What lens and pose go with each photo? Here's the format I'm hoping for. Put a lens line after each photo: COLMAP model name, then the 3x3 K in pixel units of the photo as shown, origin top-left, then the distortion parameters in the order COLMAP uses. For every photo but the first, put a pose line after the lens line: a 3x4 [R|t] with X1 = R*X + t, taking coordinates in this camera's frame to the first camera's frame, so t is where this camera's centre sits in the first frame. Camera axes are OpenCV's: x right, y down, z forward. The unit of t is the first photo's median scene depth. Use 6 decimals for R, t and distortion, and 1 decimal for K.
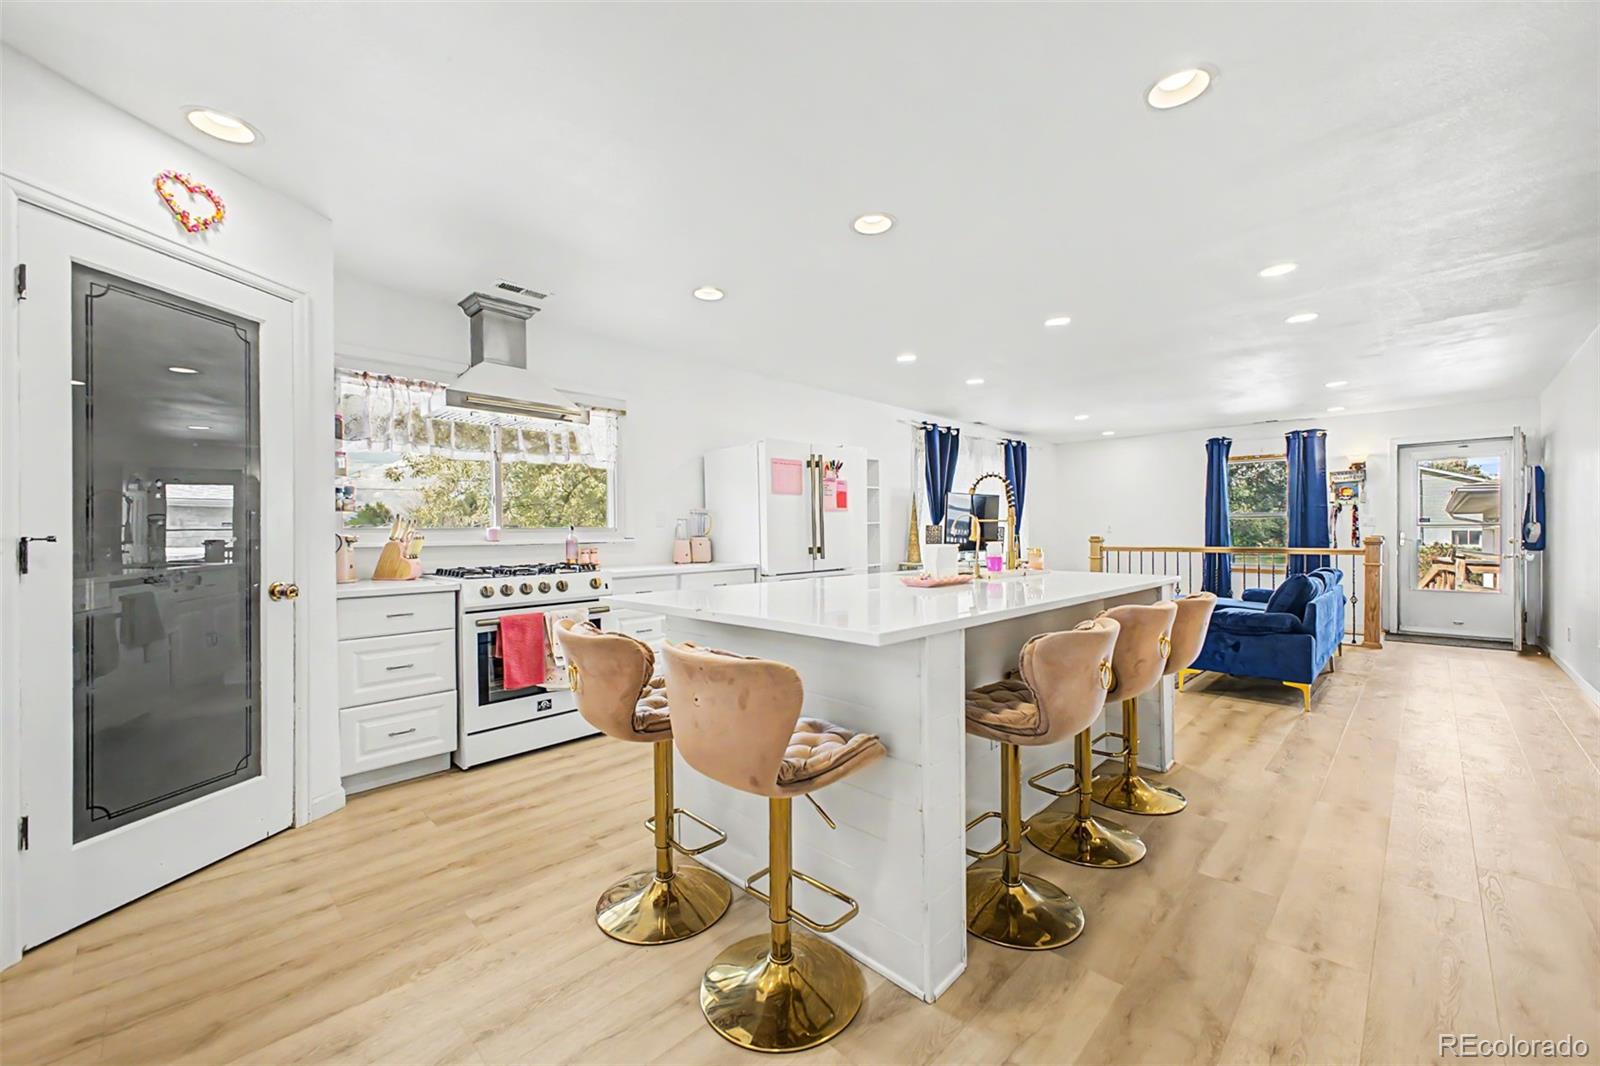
lens RADIAL K [[630.2, 0, 809.2], [0, 630.2, 533.0], [0, 0, 1]] dist [0.018367, -0.000164]
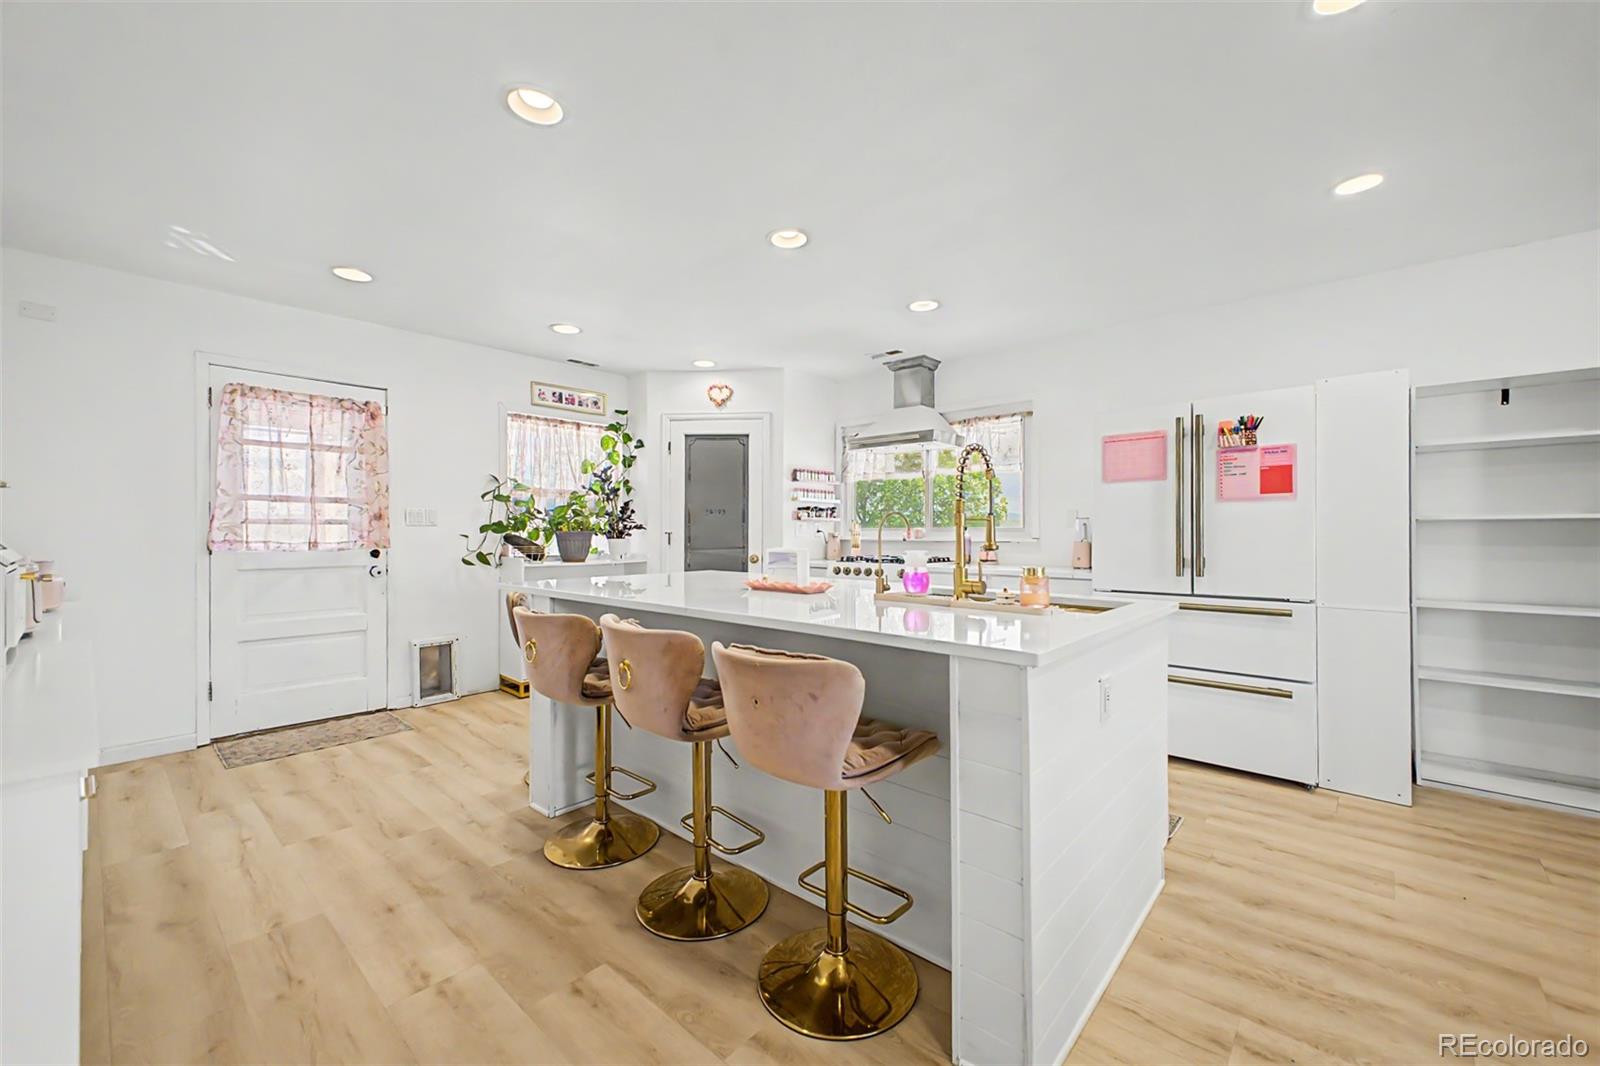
lens RADIAL K [[632.3, 0, 797.2], [0, 632.3, 527.5], [0, 0, 1]] dist [0.021220, -0.000154]
pose [[0.034812, -0.001402, -0.999393, 1.094837], [-0.005418, 0.999984, -0.001591, -0.008681], [0.999379, 0.005470, 0.034804, 0.935000]]
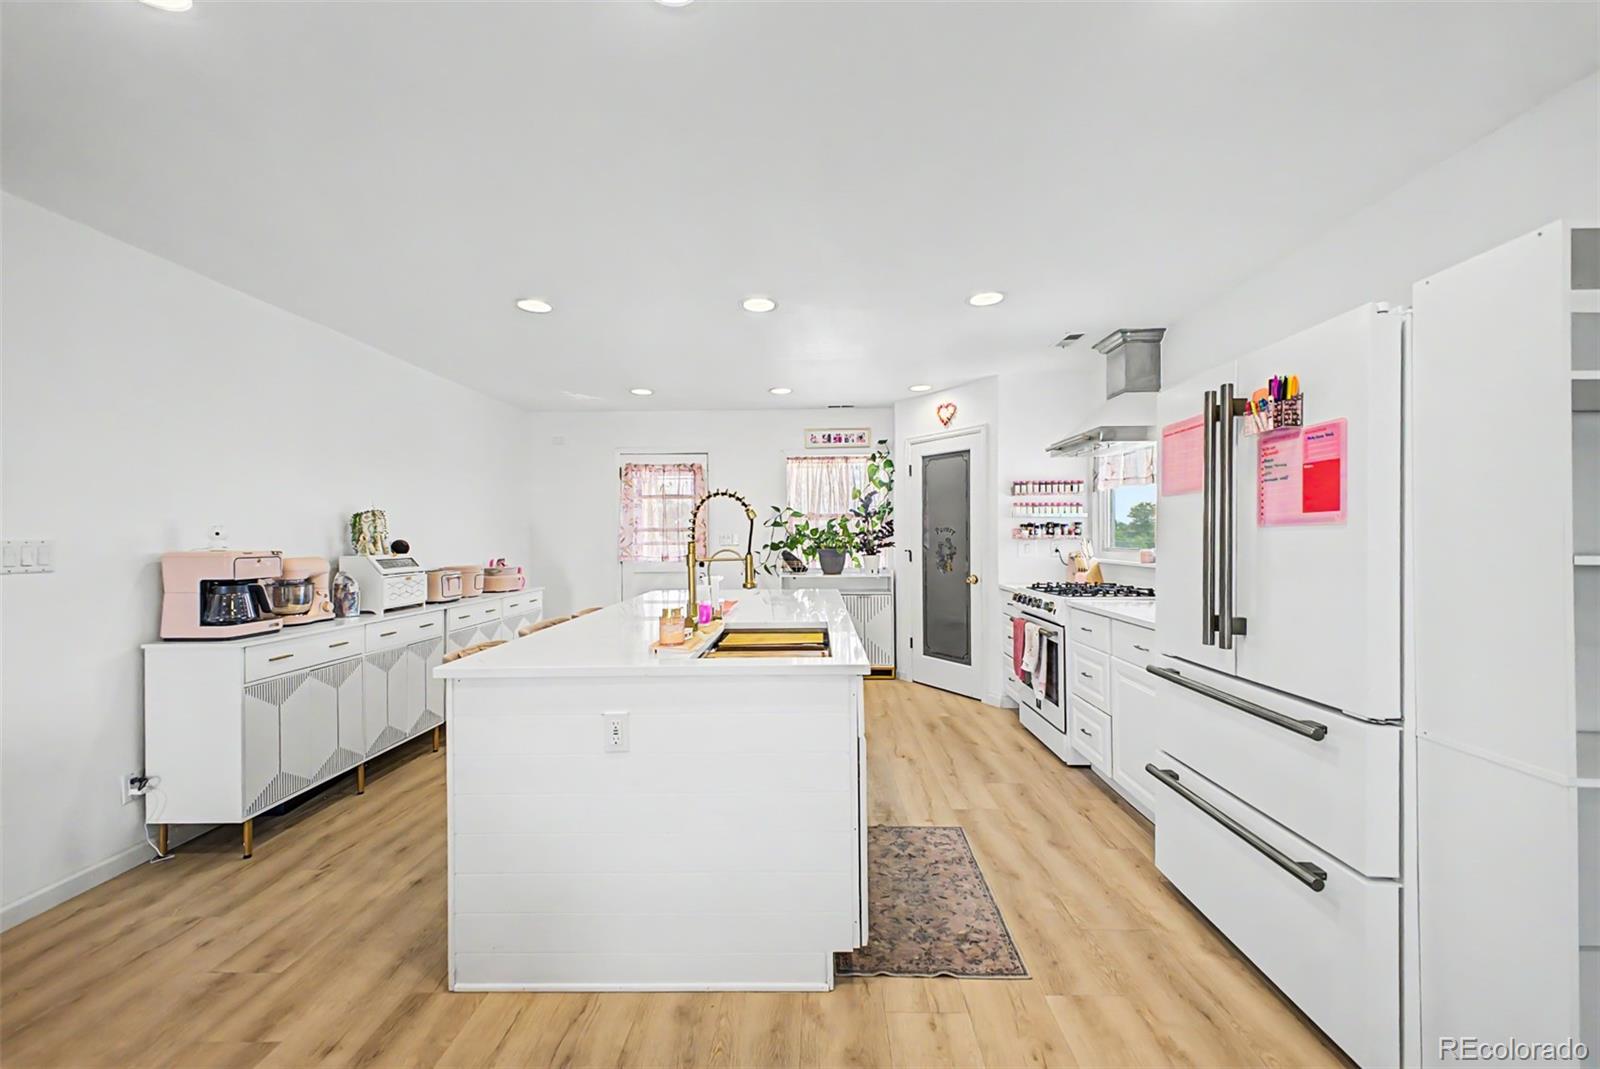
lens RADIAL K [[632.3, 0, 797.2], [0, 632.3, 529.0], [0, 0, 1]] dist [0.021220, -0.000154]
pose [[-0.744552, 0.002838, -0.667558, 0.809035], [0.007167, 0.999967, -0.003742, -0.056141], [0.667525, -0.007571, -0.744548, 1.850959]]
